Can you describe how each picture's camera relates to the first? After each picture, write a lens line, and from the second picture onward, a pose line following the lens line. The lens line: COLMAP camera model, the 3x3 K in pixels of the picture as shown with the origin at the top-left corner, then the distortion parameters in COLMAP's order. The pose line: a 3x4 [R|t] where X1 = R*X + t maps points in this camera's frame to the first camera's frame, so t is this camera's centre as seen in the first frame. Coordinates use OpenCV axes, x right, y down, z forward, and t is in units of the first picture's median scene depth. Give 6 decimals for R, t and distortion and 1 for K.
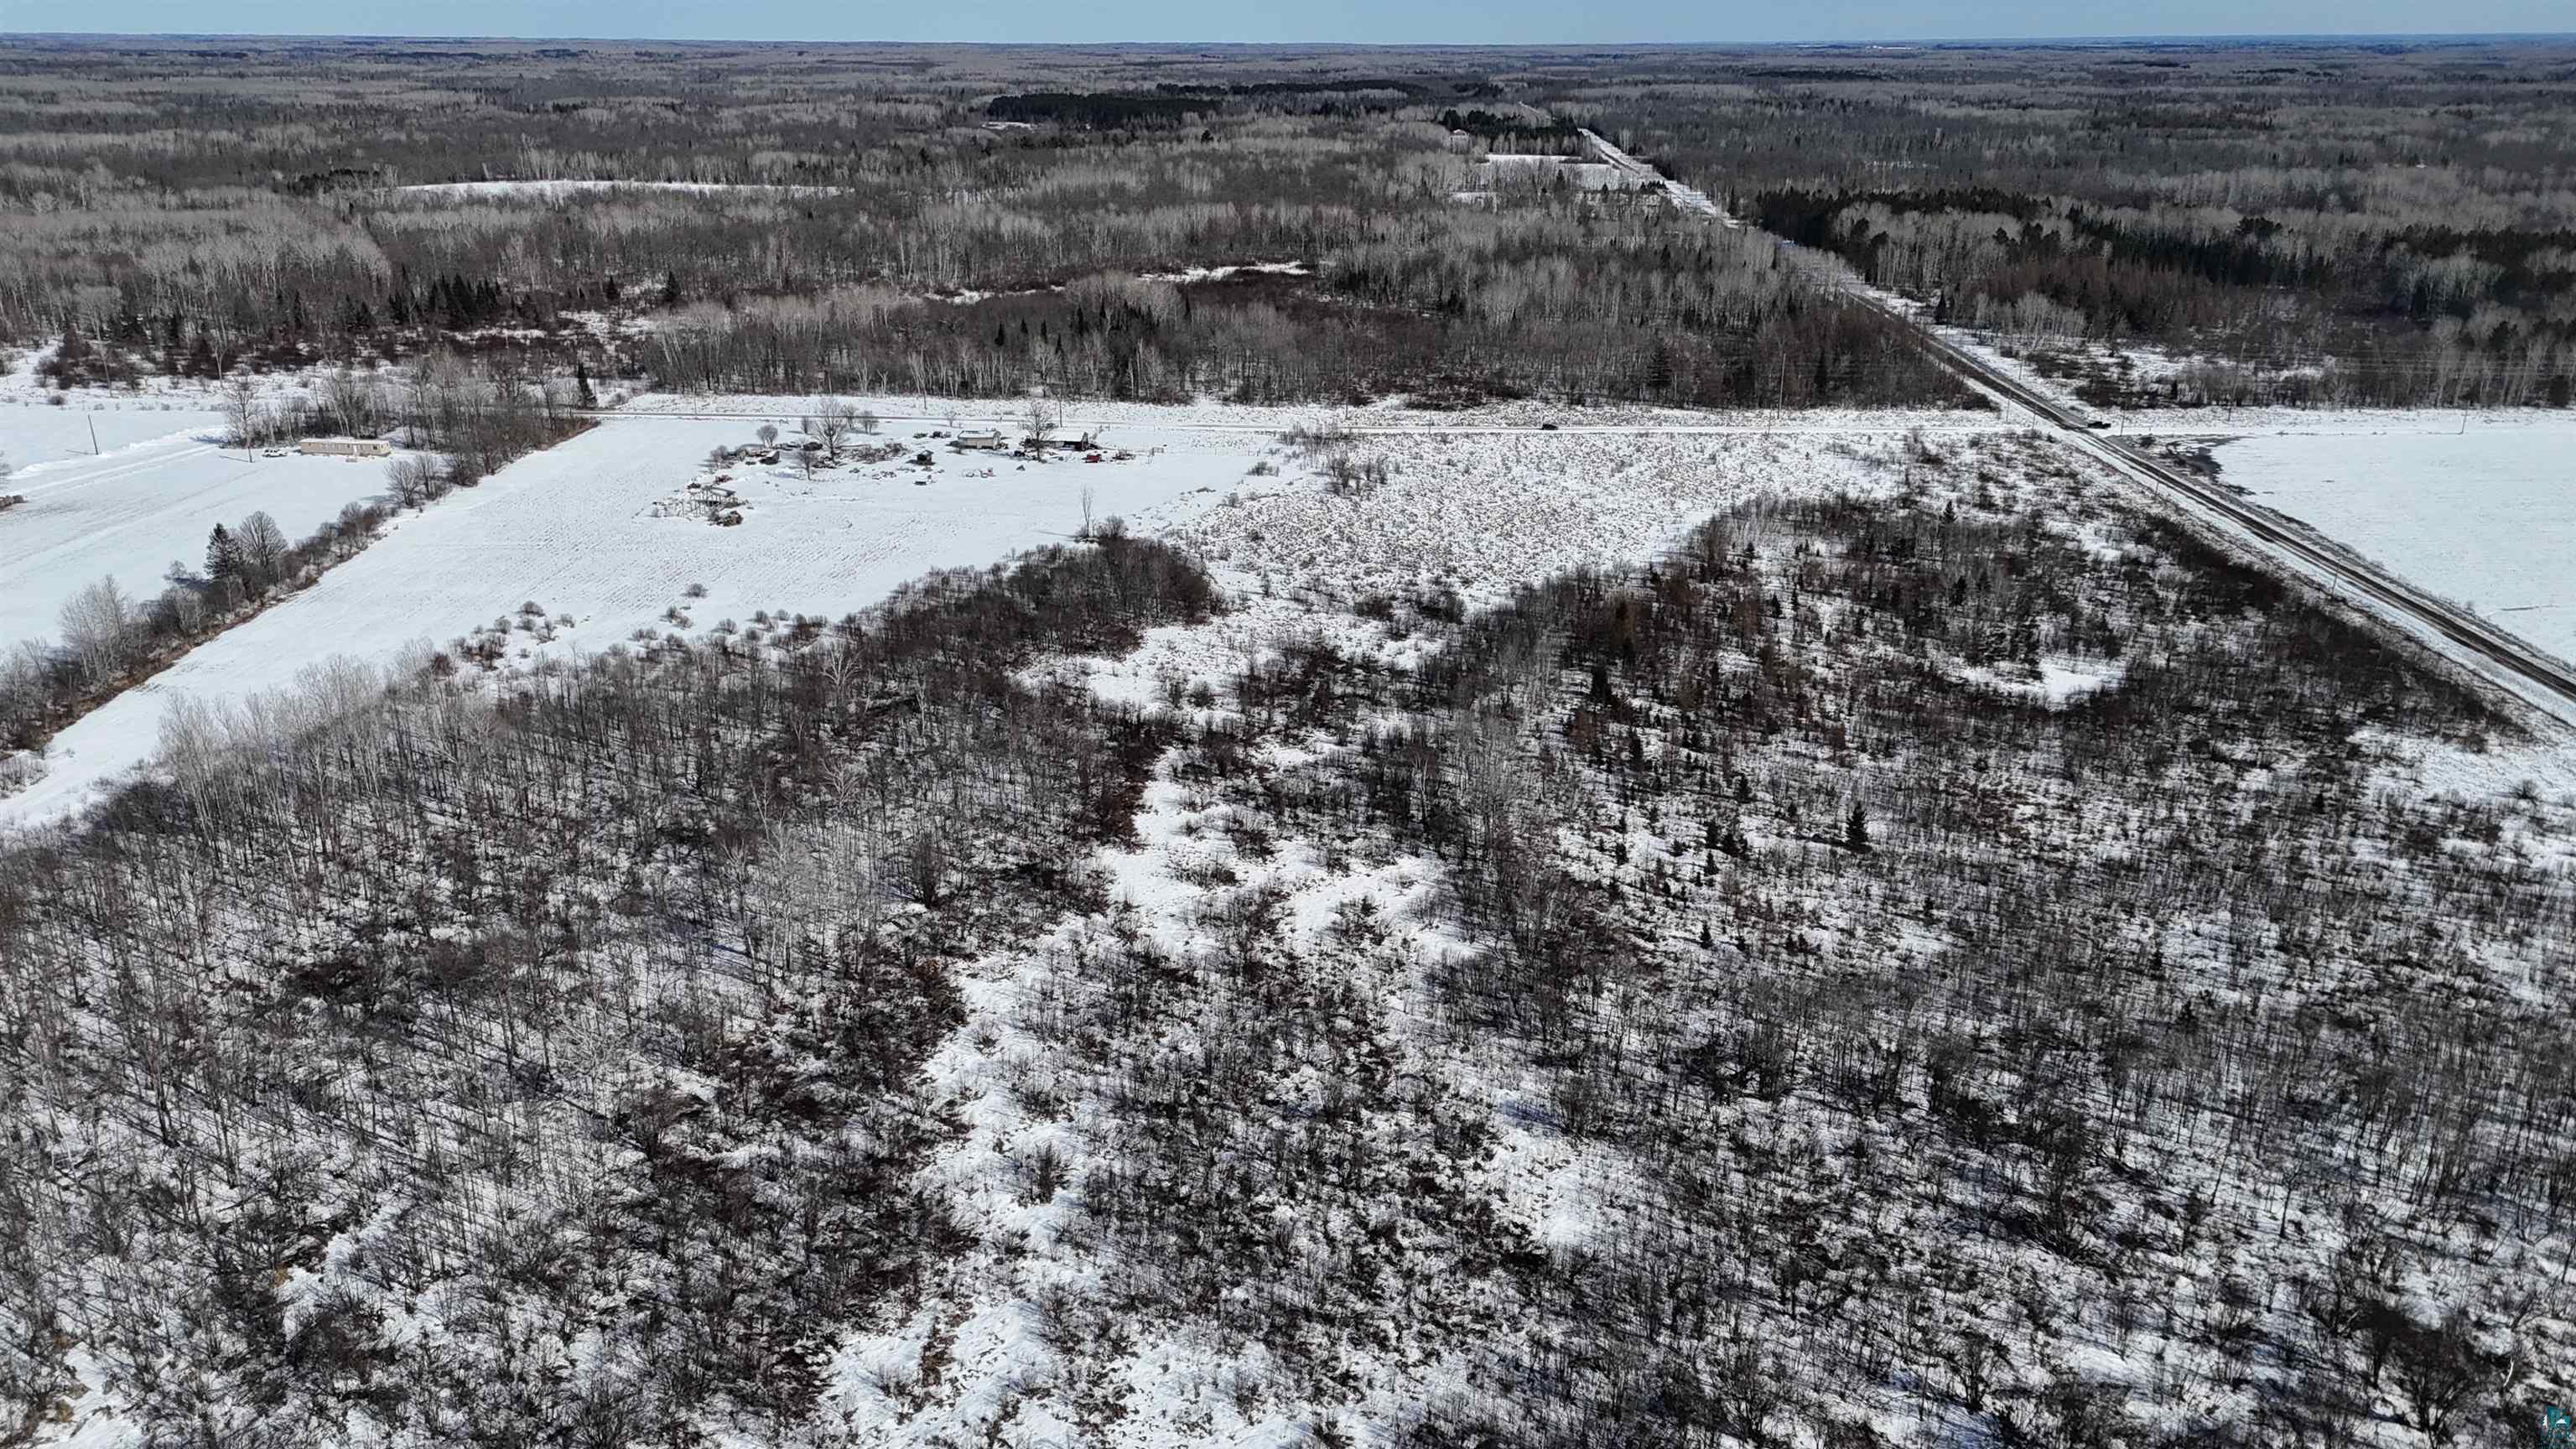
lens RADIAL K [[1876.4, 0, 1288.0], [0, 1876.4, 724.5], [0, 0, 1]] dist [0.078672, -0.075412]
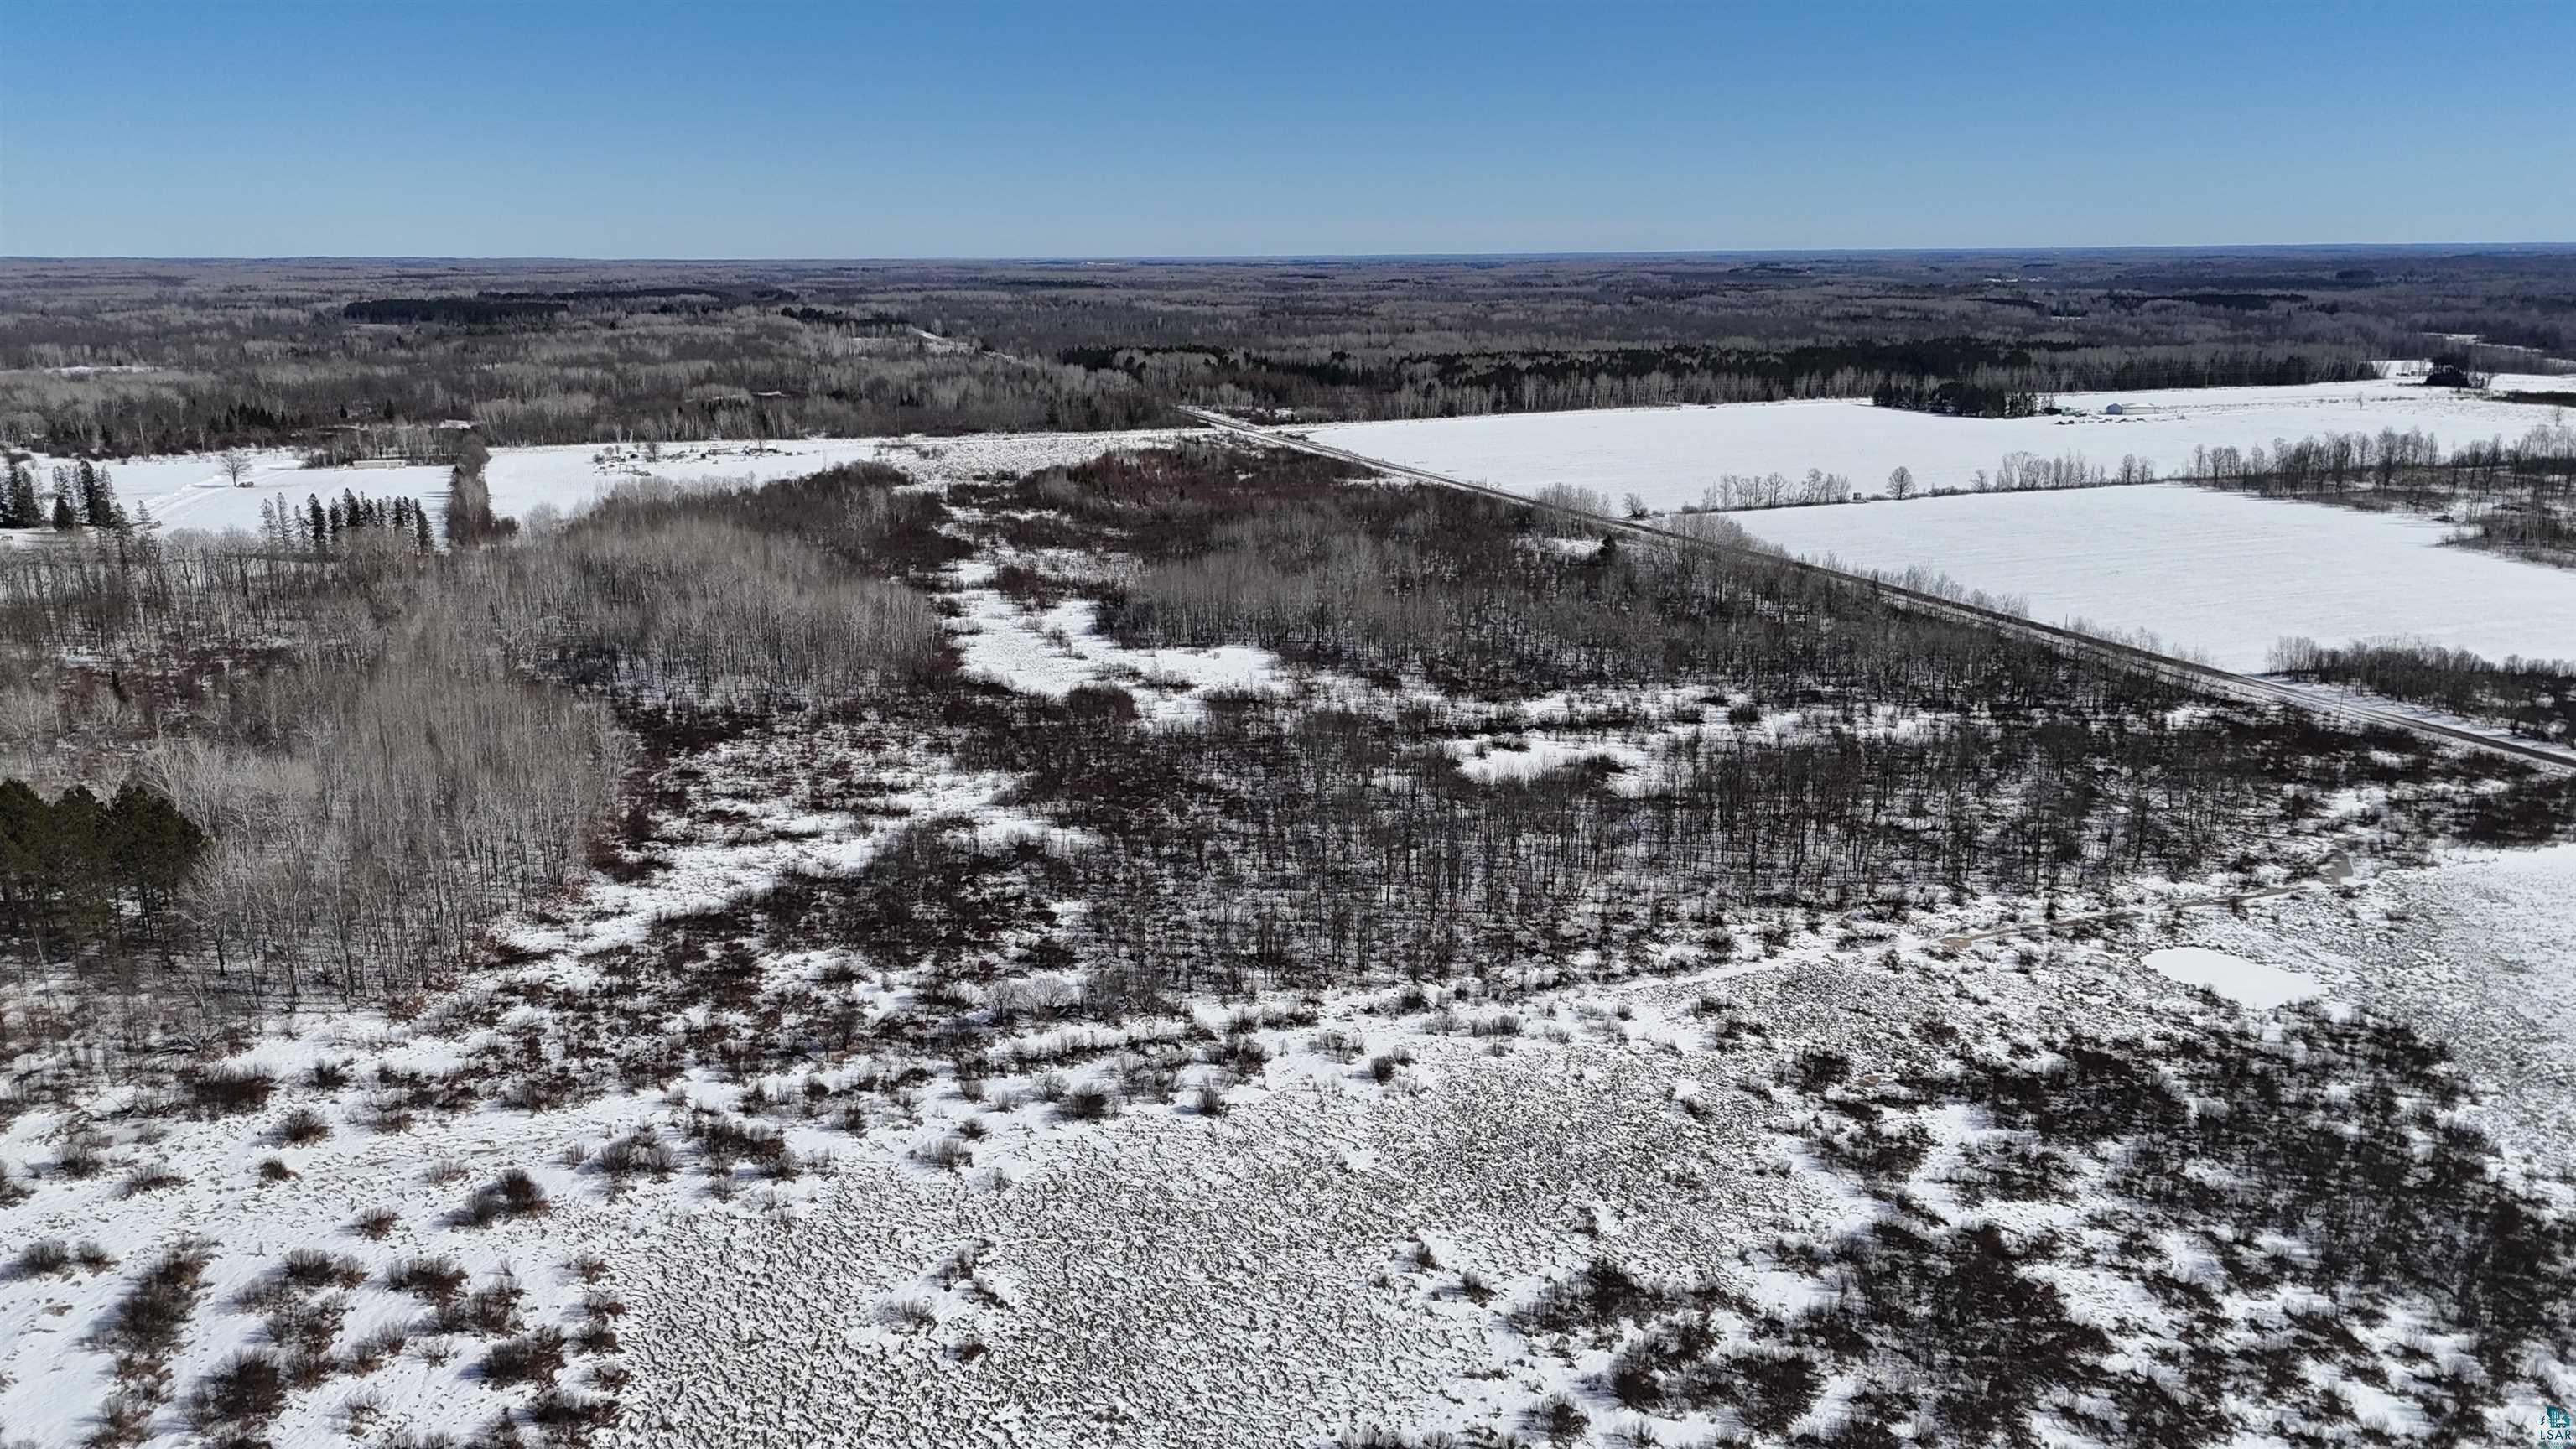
lens RADIAL K [[1875.5, 0, 1288.0], [0, 1875.5, 724.5], [0, 0, 1]] dist [0.079023, -0.064350]
pose [[0.925786, -0.097145, 0.365352, -0.216063], [0.134304, 0.987893, -0.077646, 0.211311], [-0.353386, 0.120952, 0.927625, -0.578904]]
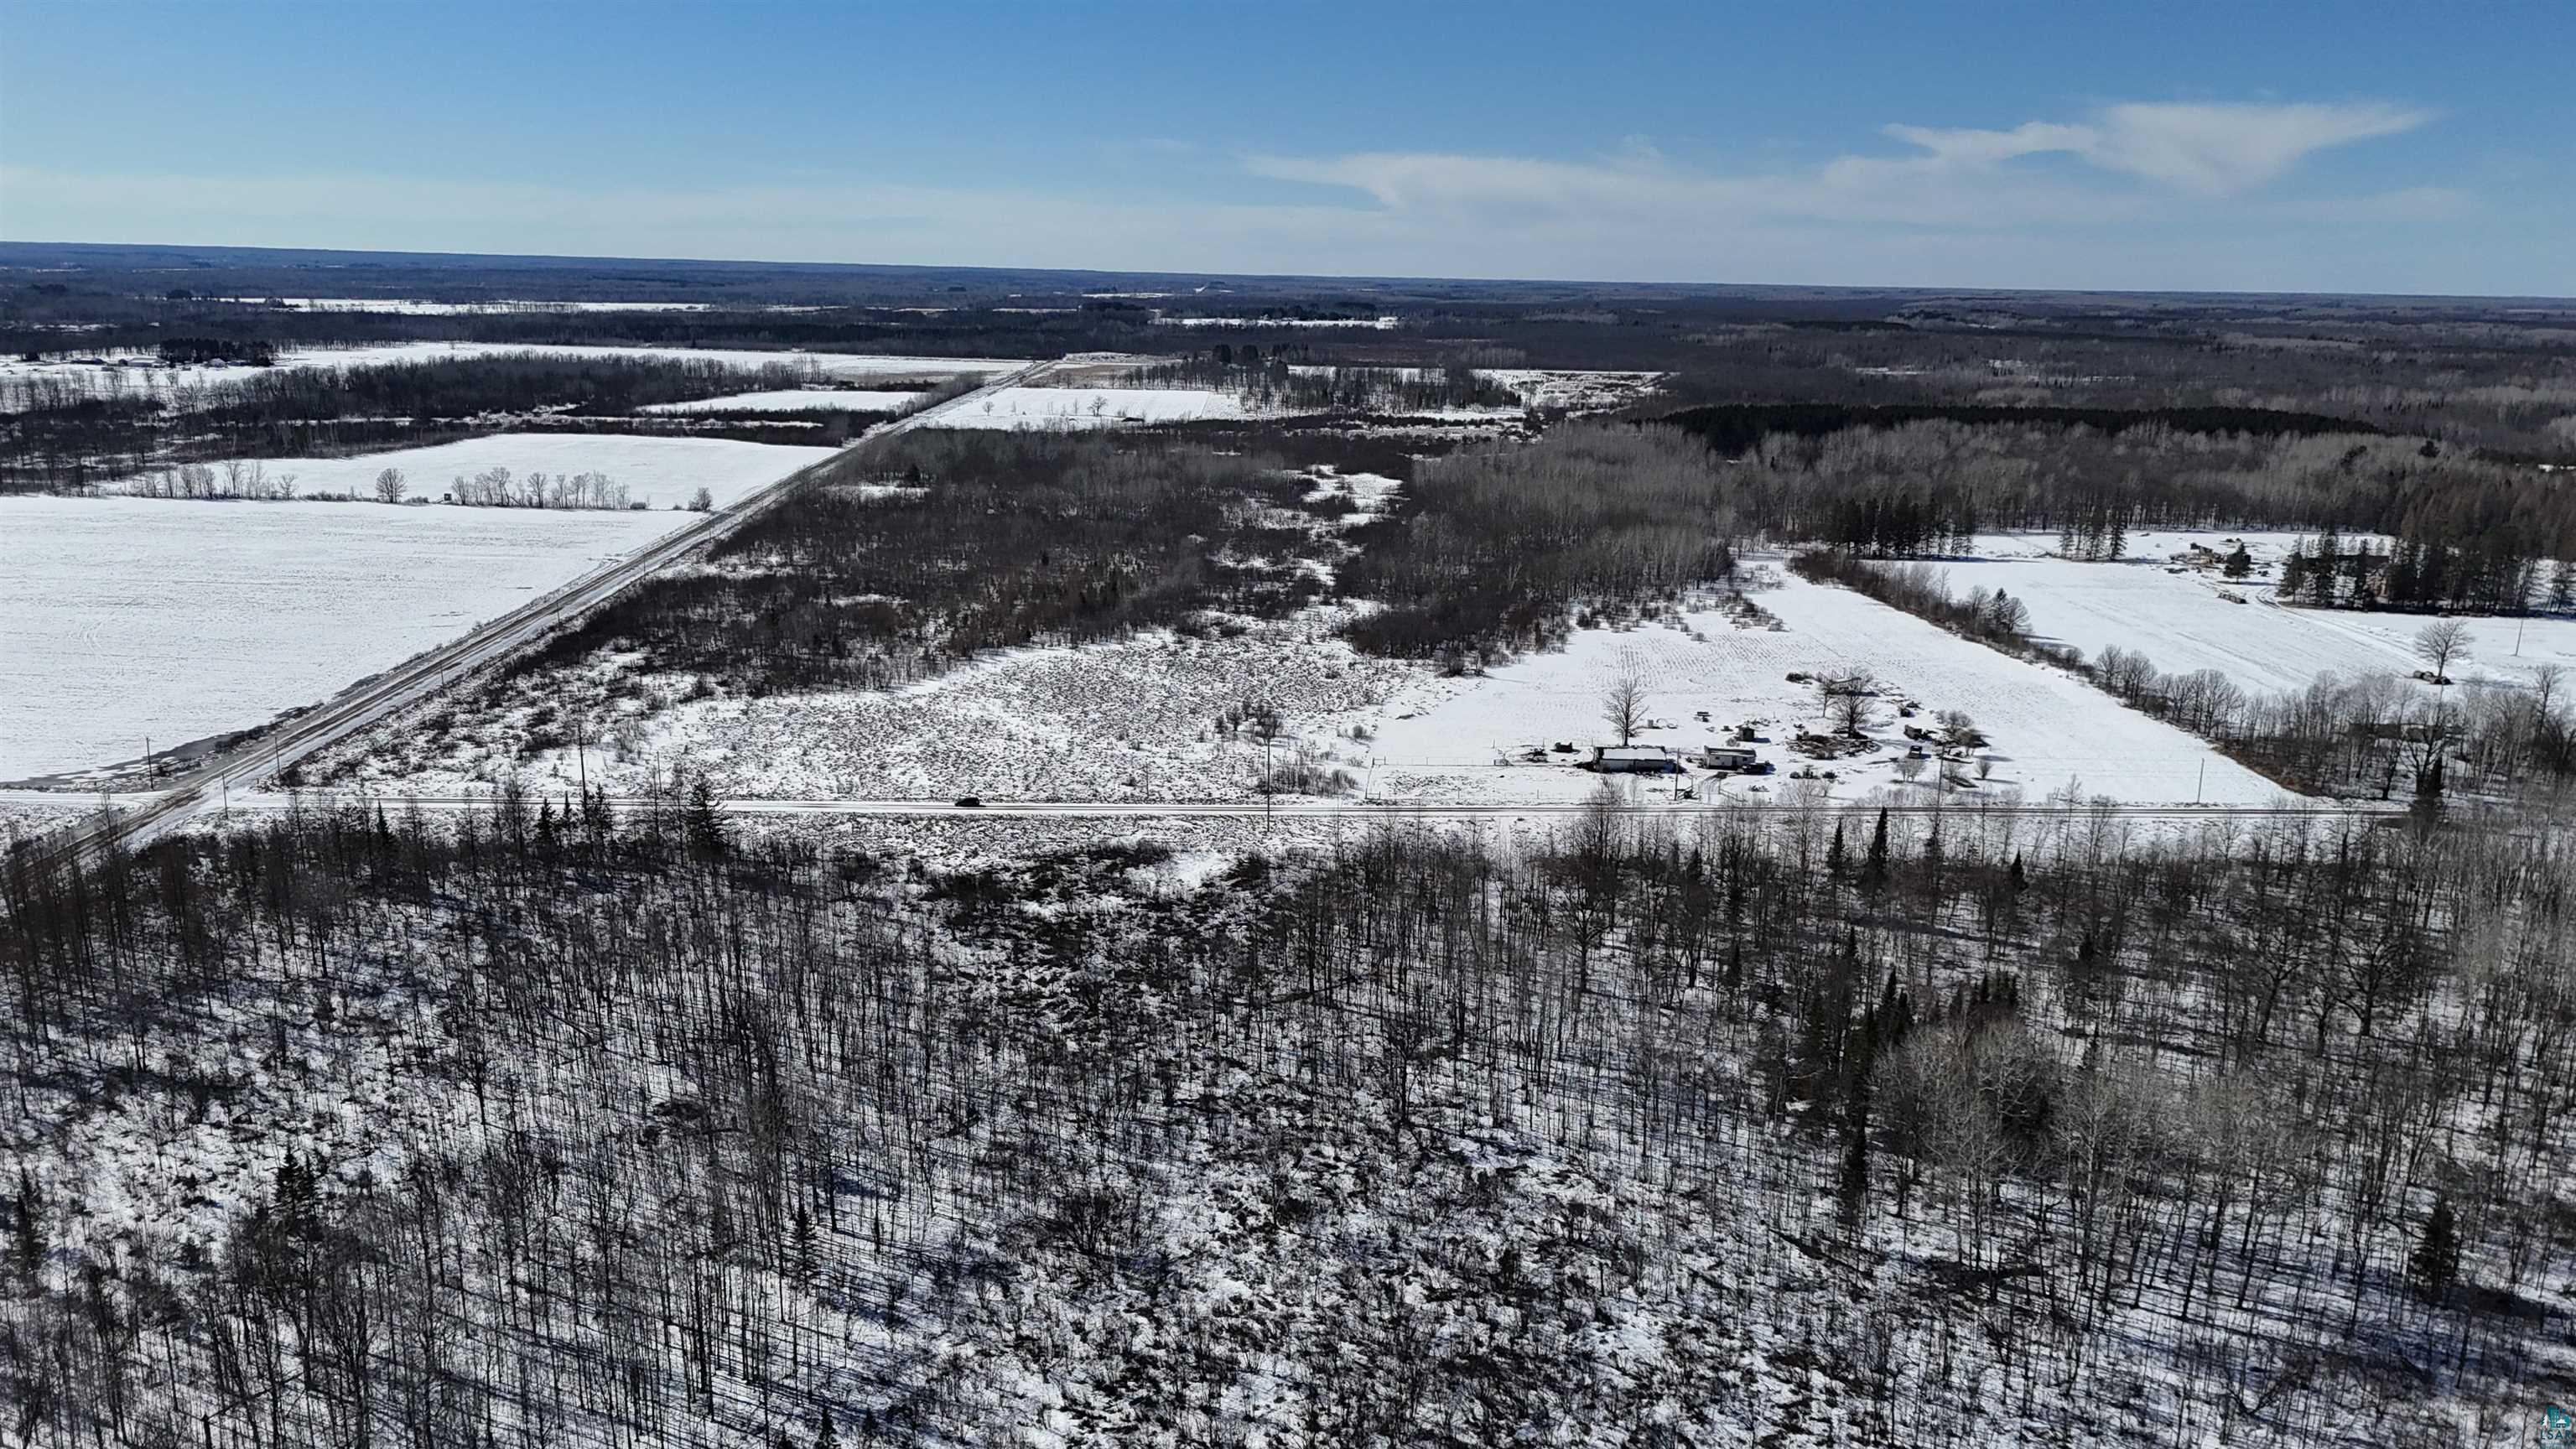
lens RADIAL K [[1876.4, 0, 1288.0], [0, 1876.4, 724.5], [0, 0, 1]] dist [0.078672, -0.075412]
pose [[-0.997759, -0.002266, -0.066872, 0.043389], [-0.038954, 0.832258, 0.553019, -0.351851], [0.054402, 0.554384, -0.830481, 0.976022]]
